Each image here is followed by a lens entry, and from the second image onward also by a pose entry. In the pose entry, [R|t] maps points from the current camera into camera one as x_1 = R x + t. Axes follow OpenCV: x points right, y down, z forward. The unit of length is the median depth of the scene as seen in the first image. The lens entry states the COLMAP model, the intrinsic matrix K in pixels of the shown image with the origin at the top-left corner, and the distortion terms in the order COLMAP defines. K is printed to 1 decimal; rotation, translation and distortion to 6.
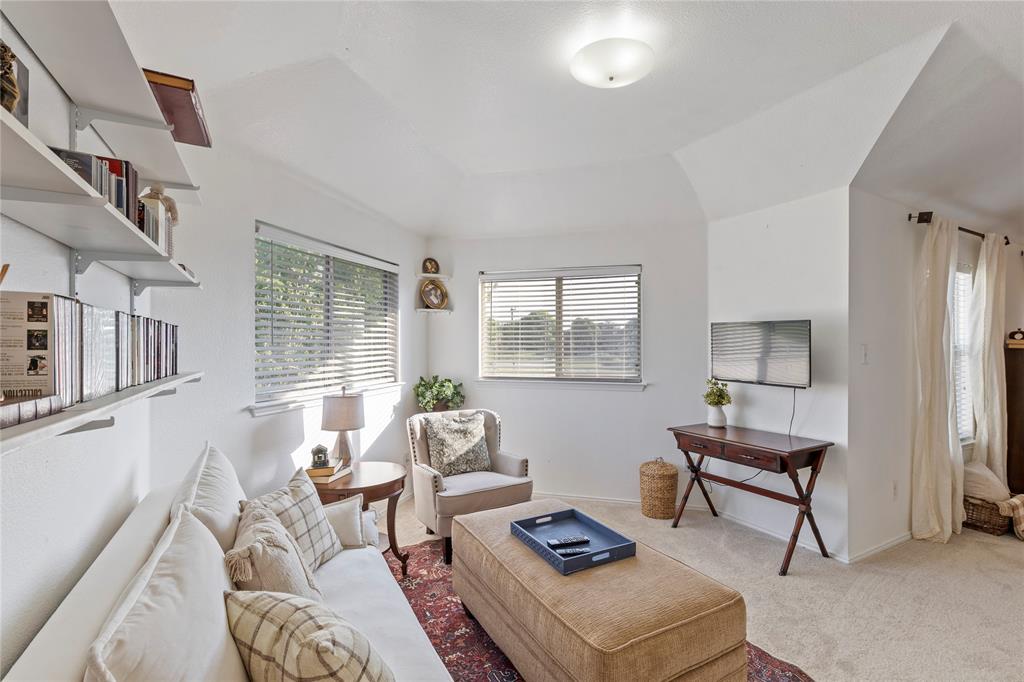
lens RADIAL K [[461.3, 0, 517.6], [0, 461.3, 344.4], [0, 0, 1]] dist [0.000287, -0.000698]
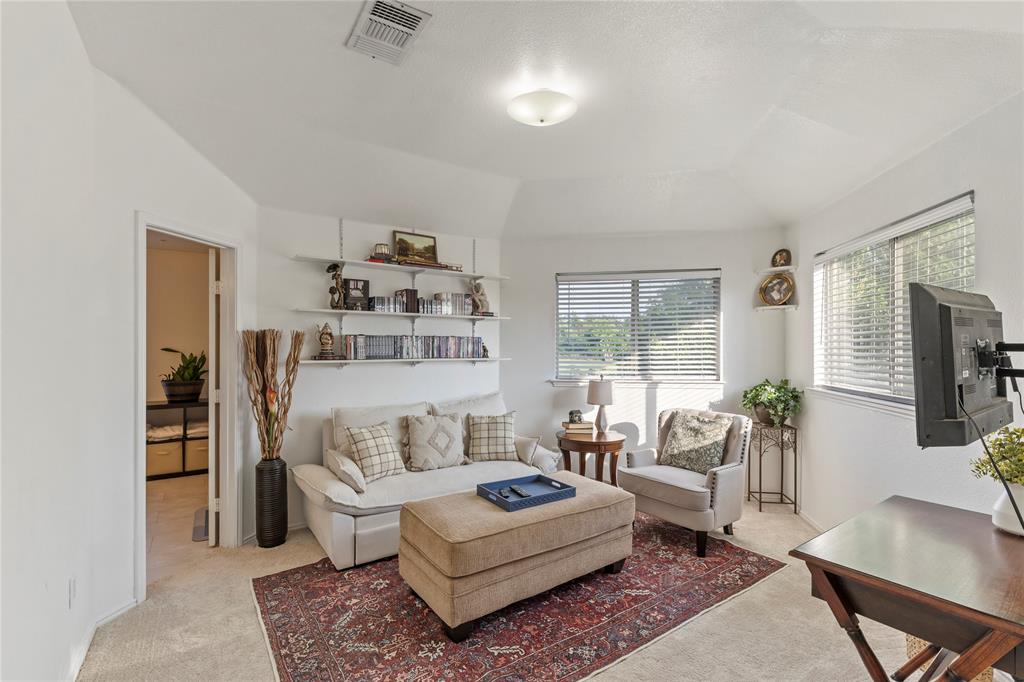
lens RADIAL K [[461.3, 0, 515.3], [0, 461.3, 344.1], [0, 0, 1]] dist [0.000287, -0.000698]
pose [[0.081989, -0.000491, -0.996633, 0.745043], [0.002190, 0.999998, -0.000313, -0.002205], [0.996631, -0.002157, 0.081990, 0.448917]]
